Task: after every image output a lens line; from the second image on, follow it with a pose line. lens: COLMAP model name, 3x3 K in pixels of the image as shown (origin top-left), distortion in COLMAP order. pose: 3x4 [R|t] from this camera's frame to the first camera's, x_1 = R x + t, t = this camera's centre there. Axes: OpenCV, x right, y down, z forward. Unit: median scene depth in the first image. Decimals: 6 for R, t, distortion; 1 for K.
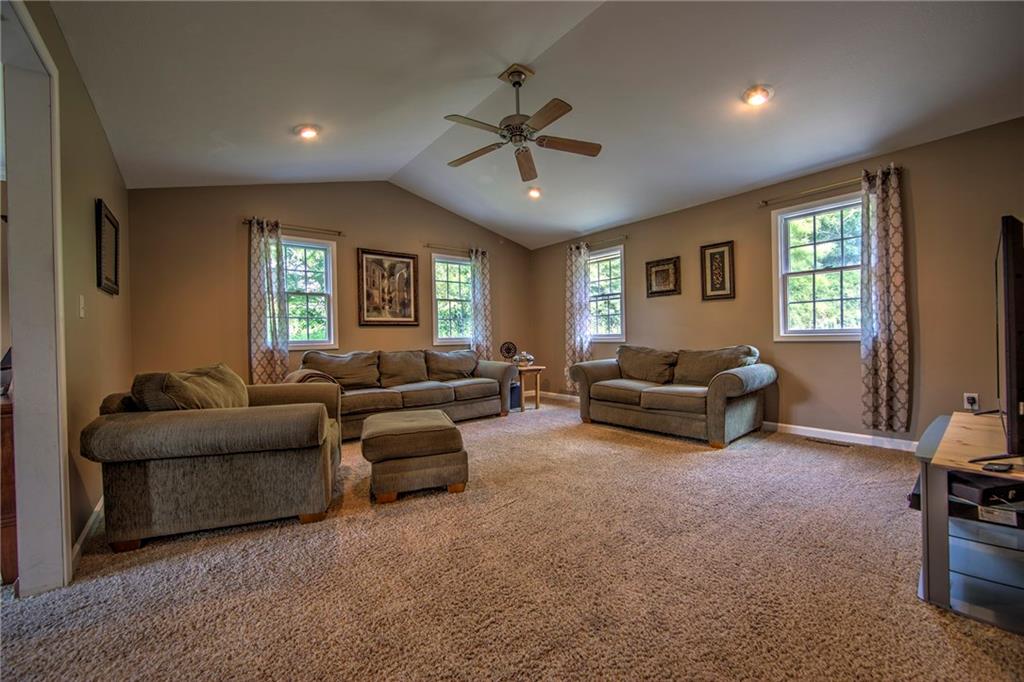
lens RADIAL K [[414.0, 0, 520.5], [0, 414.0, 338.7], [0, 0, 1]] dist [-0.008579, 0.000372]
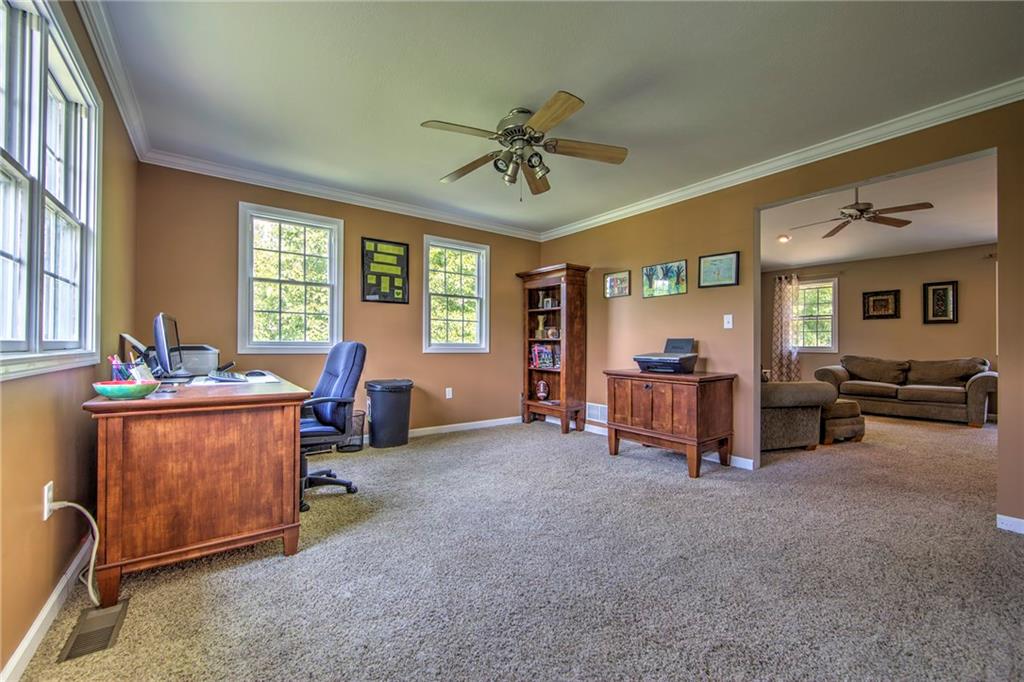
lens RADIAL K [[414.0, 0, 508.0], [0, 414.0, 343.7], [0, 0, 1]] dist [-0.008579, 0.000372]
pose [[0.998589, 0.030272, -0.043629, -0.858852], [-0.030606, 0.999507, -0.007013, 0.023484], [0.043396, 0.008338, 0.999023, -0.396236]]
